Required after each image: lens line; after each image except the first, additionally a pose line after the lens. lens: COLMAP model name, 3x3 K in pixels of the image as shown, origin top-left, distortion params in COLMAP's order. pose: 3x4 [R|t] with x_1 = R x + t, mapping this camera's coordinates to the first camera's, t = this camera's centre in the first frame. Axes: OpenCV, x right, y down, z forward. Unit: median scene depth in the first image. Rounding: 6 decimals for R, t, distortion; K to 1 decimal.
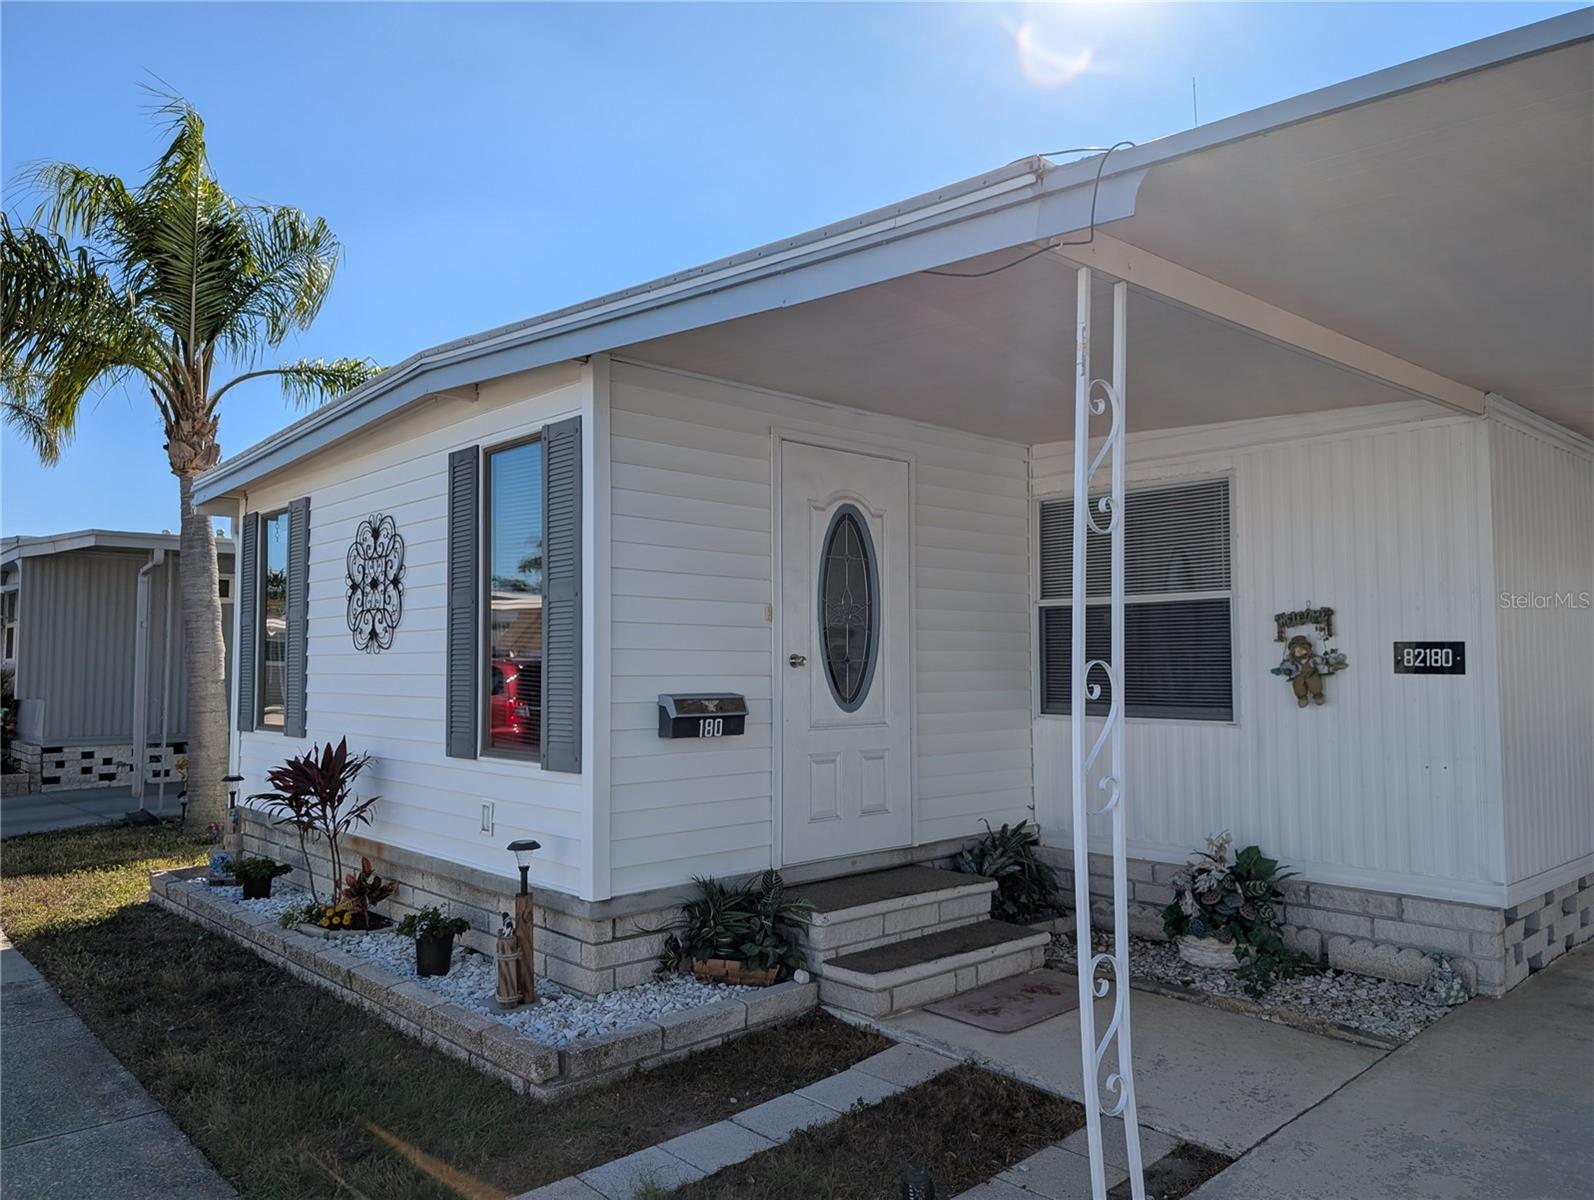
lens RADIAL K [[1149.3, 0, 800.0], [0, 1149.3, 600.0], [0, 0, 1]] dist [0.003666, 0.002852]
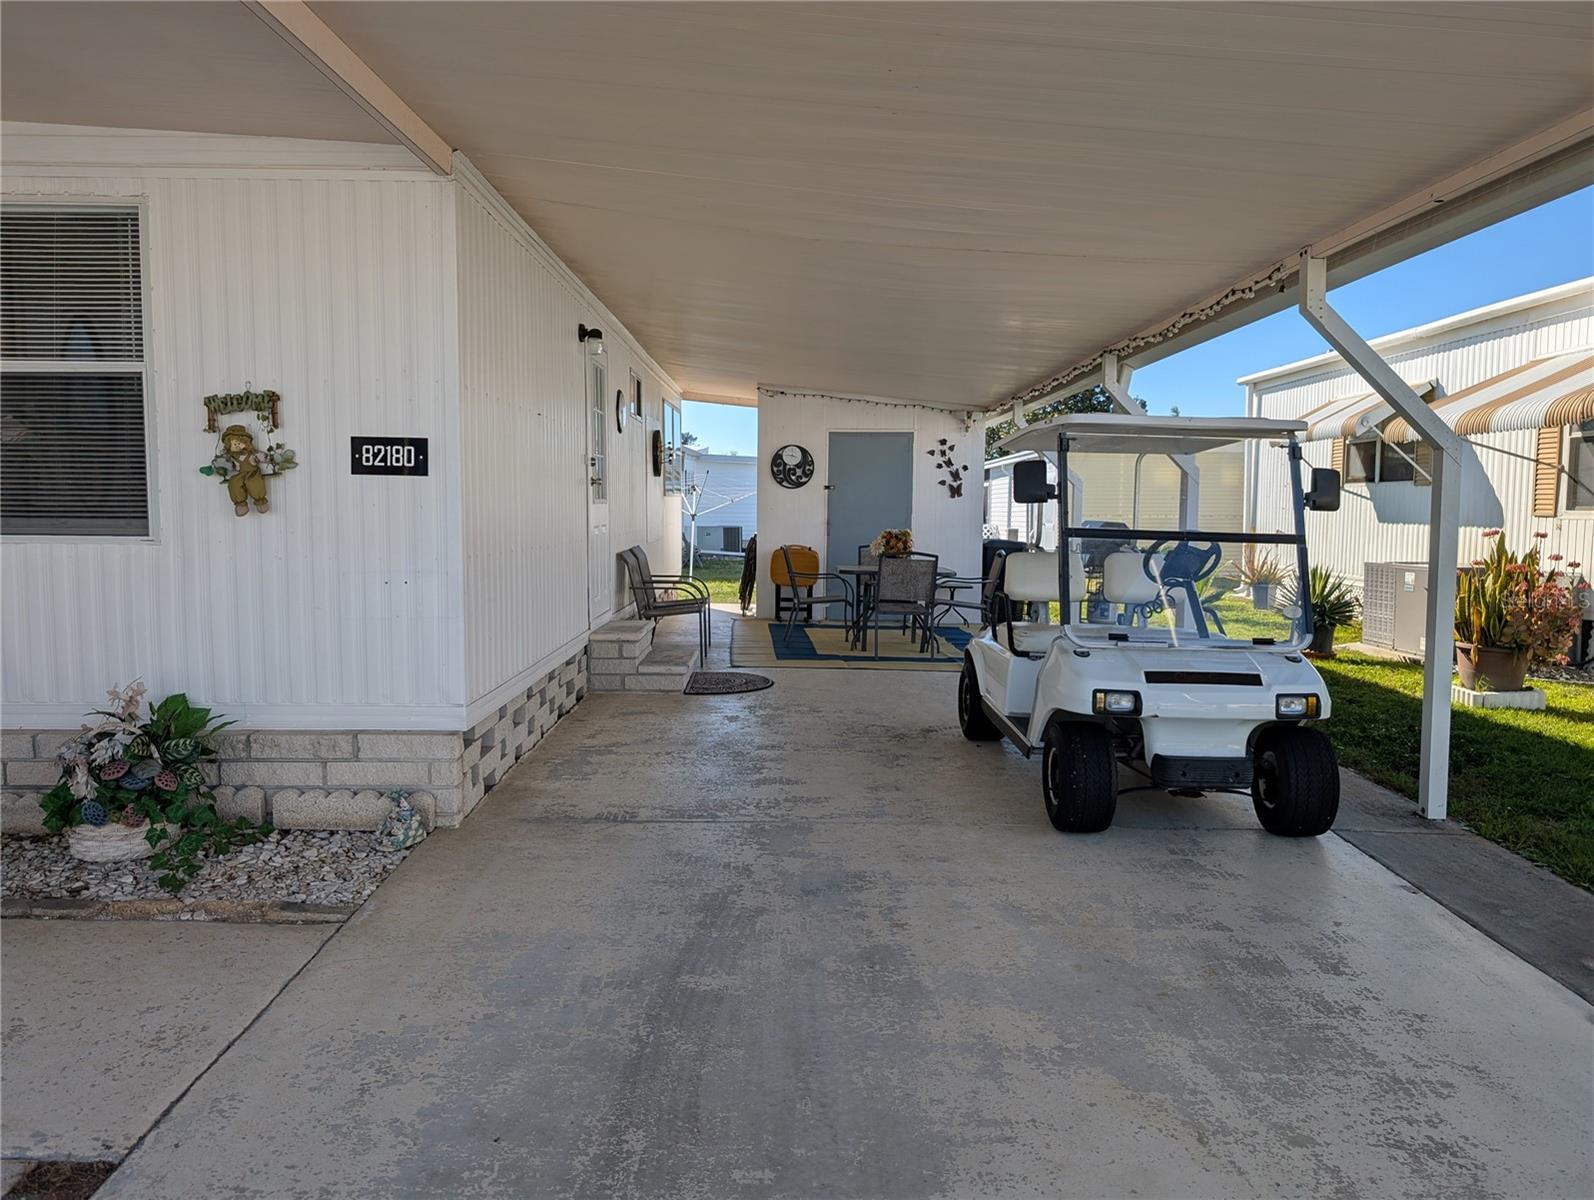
lens RADIAL K [[1149.3, 0, 800.0], [0, 1149.3, 600.0], [0, 0, 1]] dist [0.003666, 0.002852]
pose [[0.664241, -0.055593, 0.745448, 0.105842], [-0.052631, 0.991278, 0.120823, 0.037306], [-0.745663, -0.119489, 0.655522, 0.199375]]
